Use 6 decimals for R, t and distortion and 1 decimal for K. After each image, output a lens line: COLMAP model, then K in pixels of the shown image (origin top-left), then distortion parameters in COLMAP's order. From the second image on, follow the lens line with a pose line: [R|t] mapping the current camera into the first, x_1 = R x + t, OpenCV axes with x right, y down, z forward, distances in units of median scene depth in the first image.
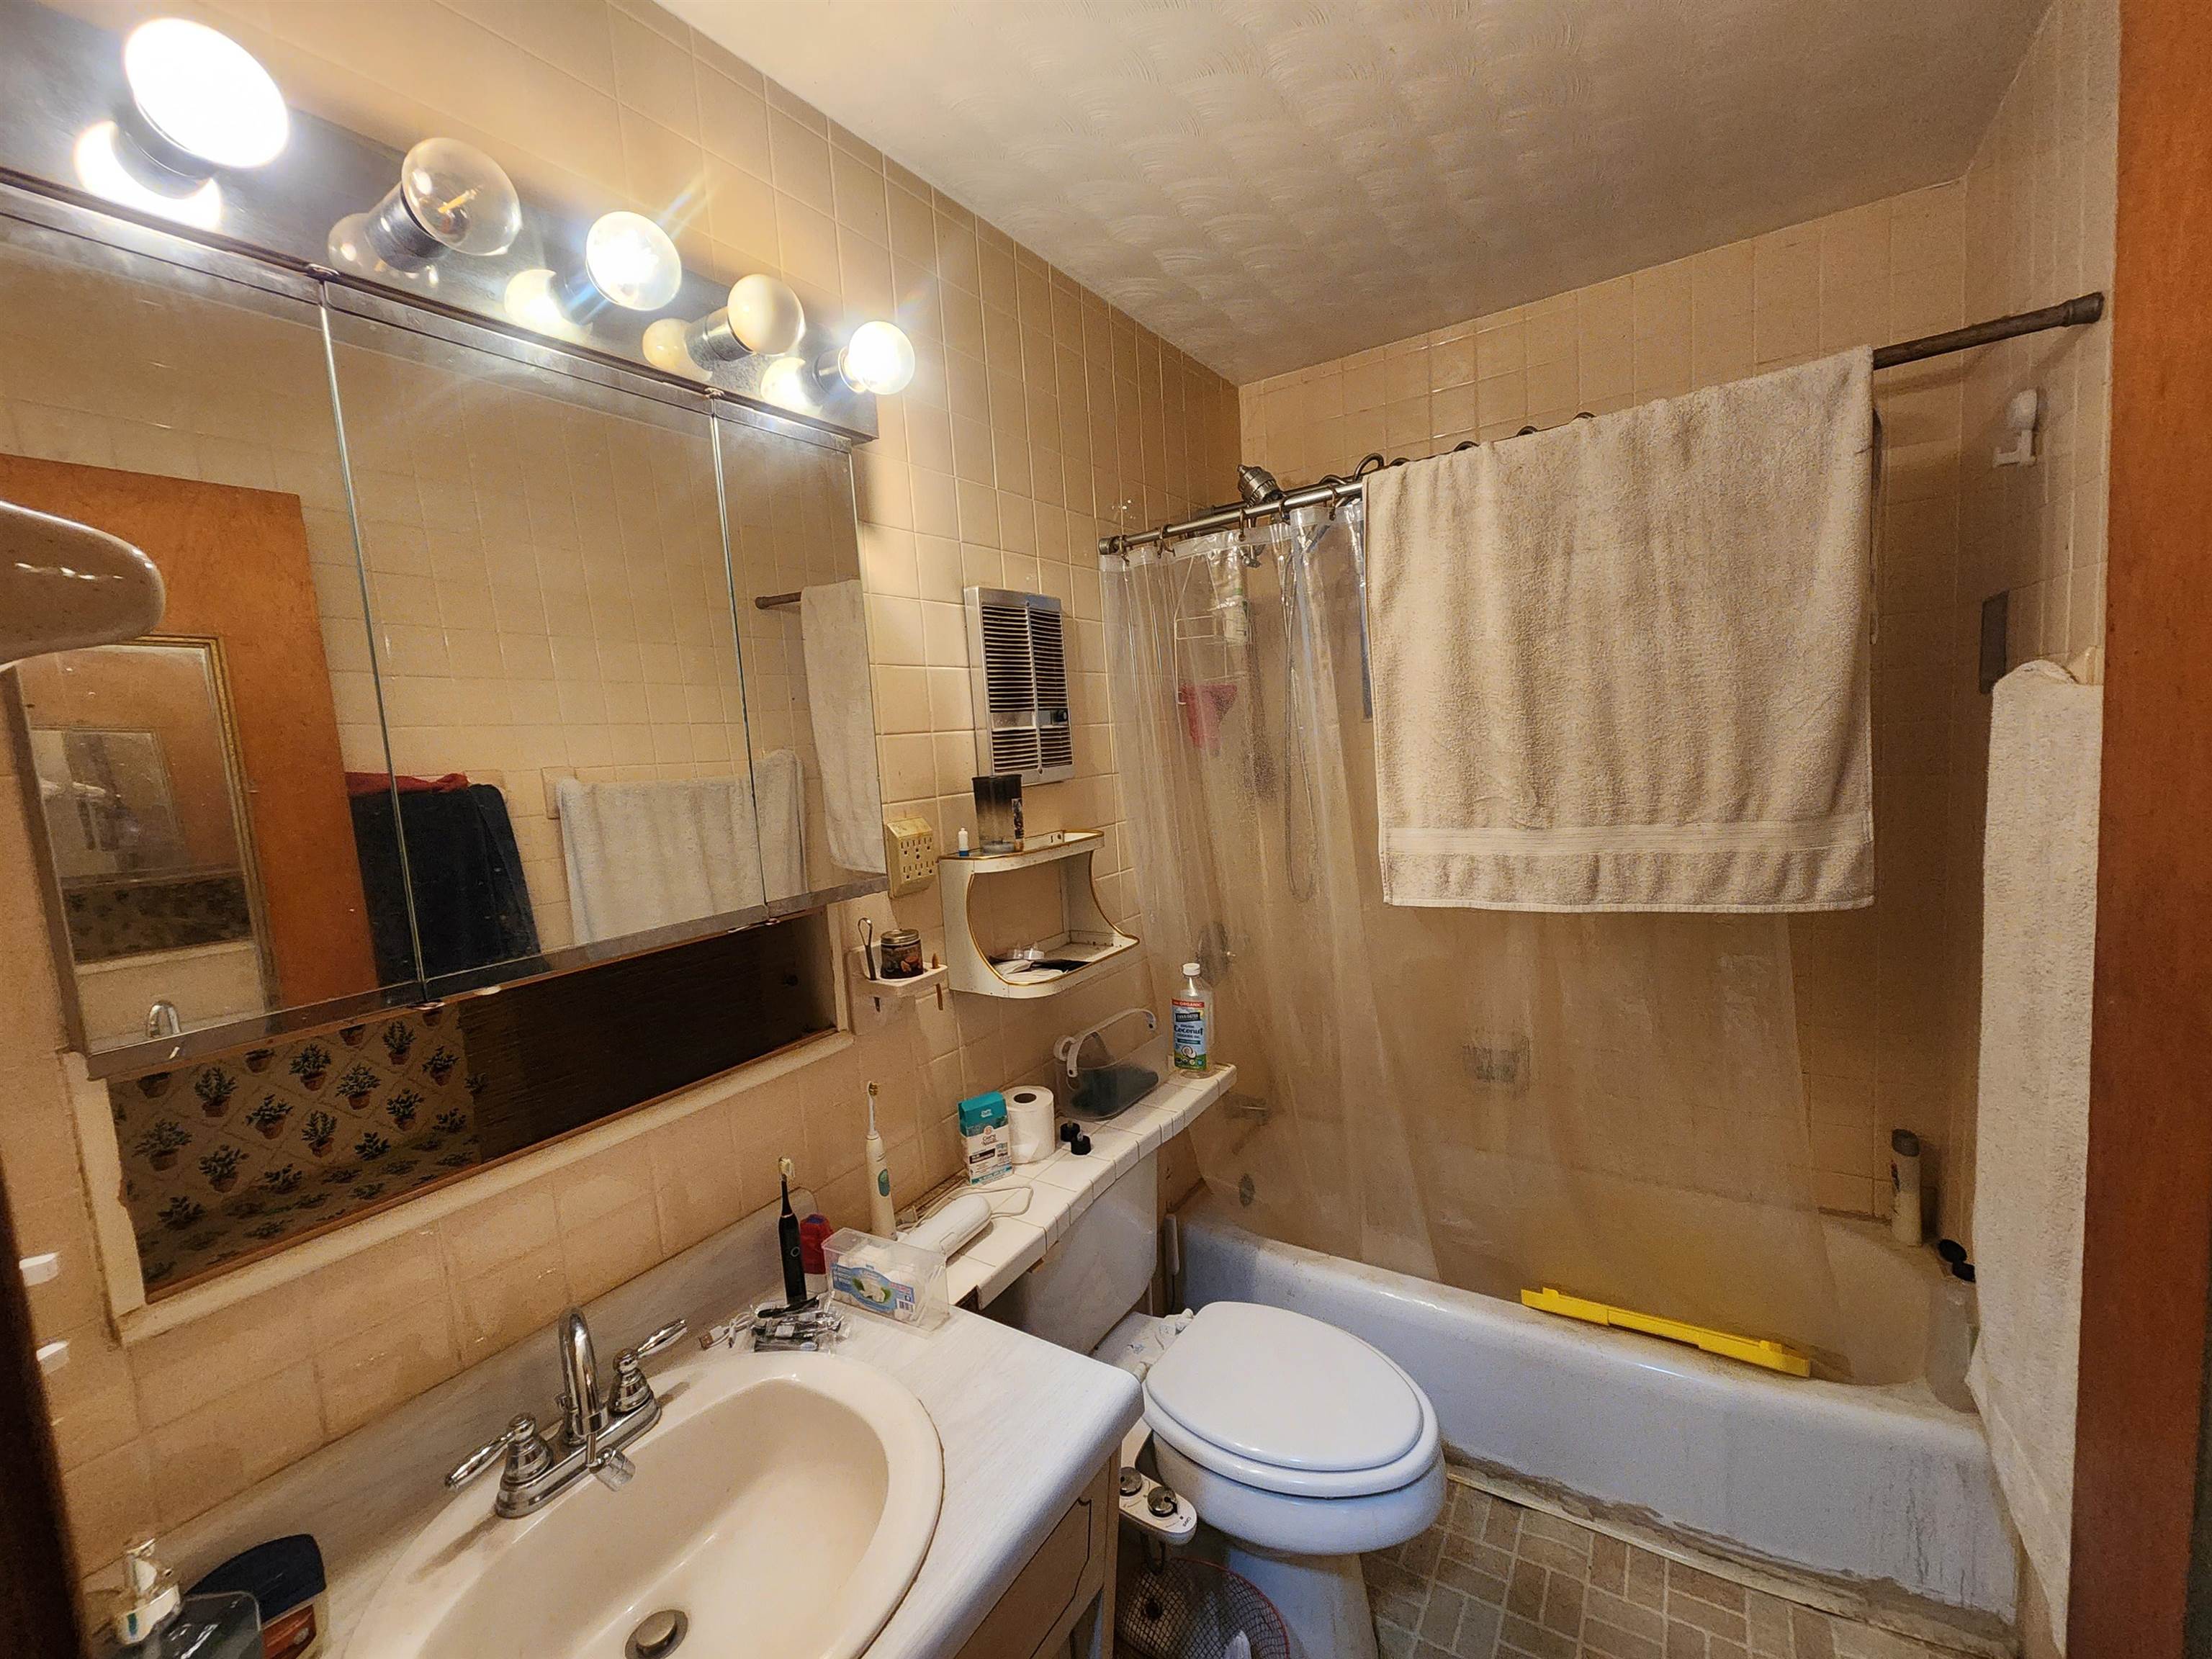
lens RADIAL K [[912.2, 0, 1102.7], [0, 912.2, 833.4], [0, 0, 1]] dist [0.002454, 0.000457]
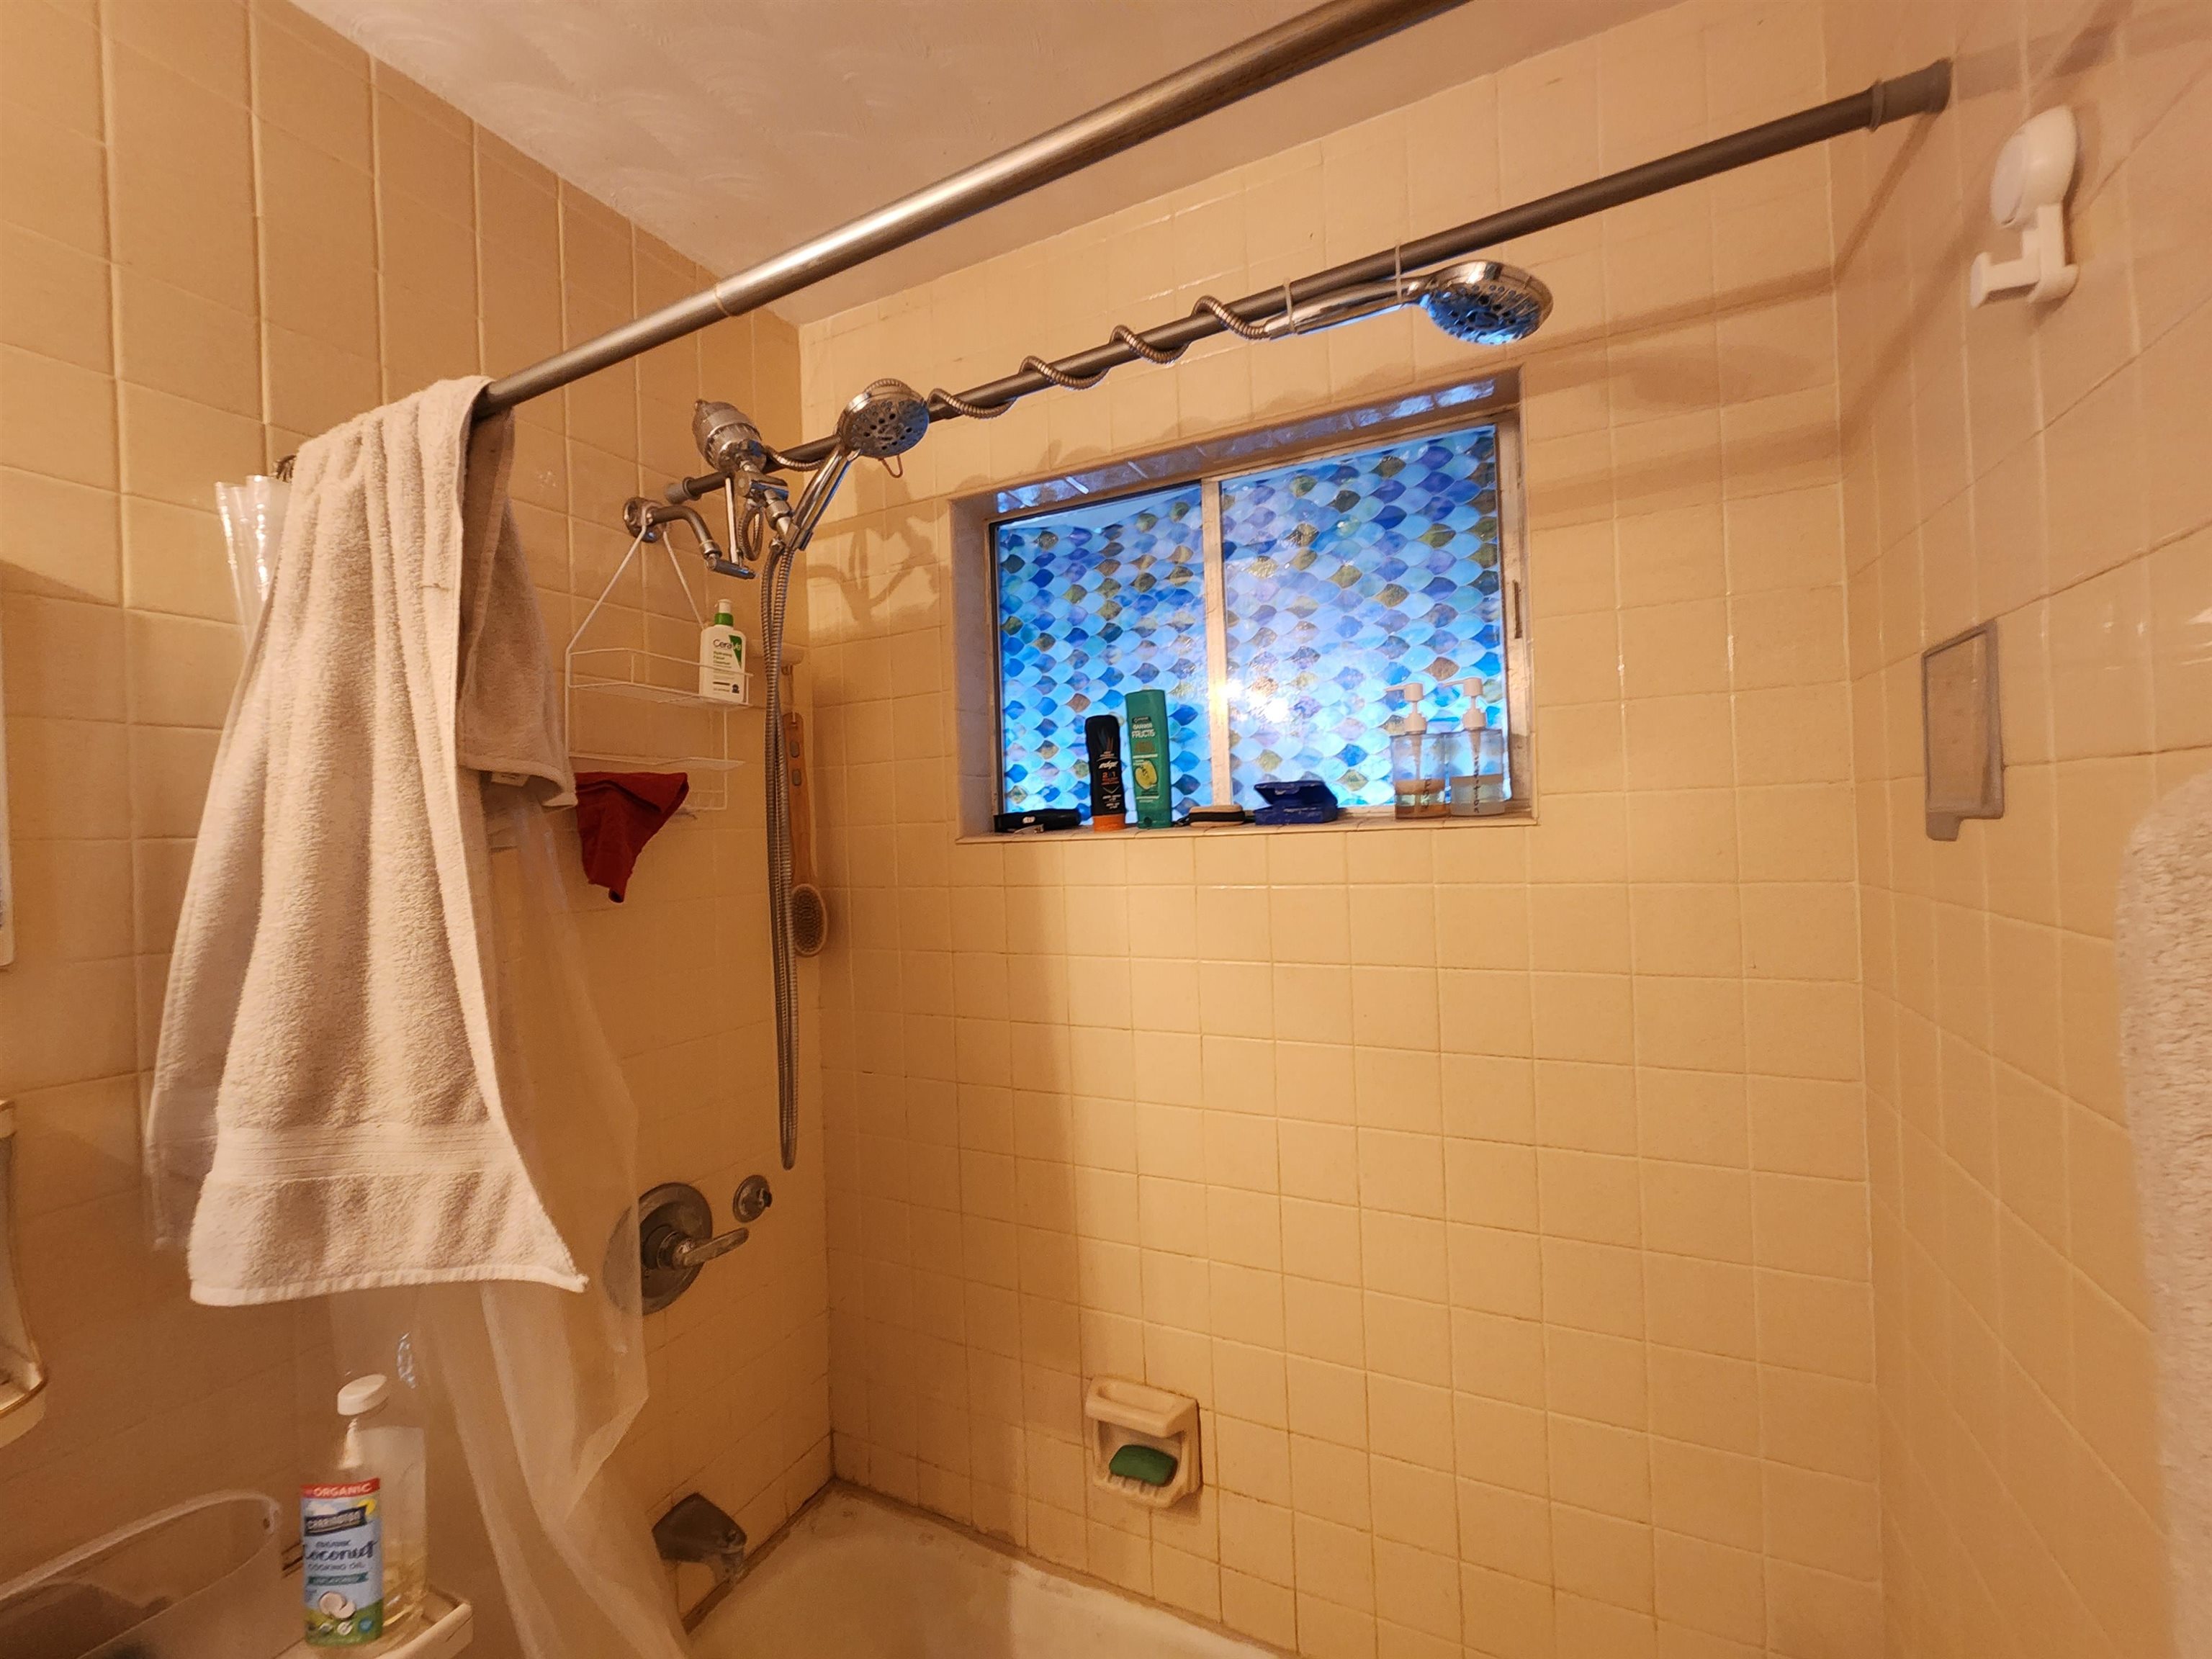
lens RADIAL K [[912.2, 0, 1102.9], [0, 912.2, 827.7], [0, 0, 1]] dist [0.002454, 0.000457]
pose [[0.990712, 0.033887, 0.131684, 0.394208], [-0.017703, 0.992349, -0.122186, -0.079104], [-0.134817, 0.118720, 0.983733, 0.493615]]
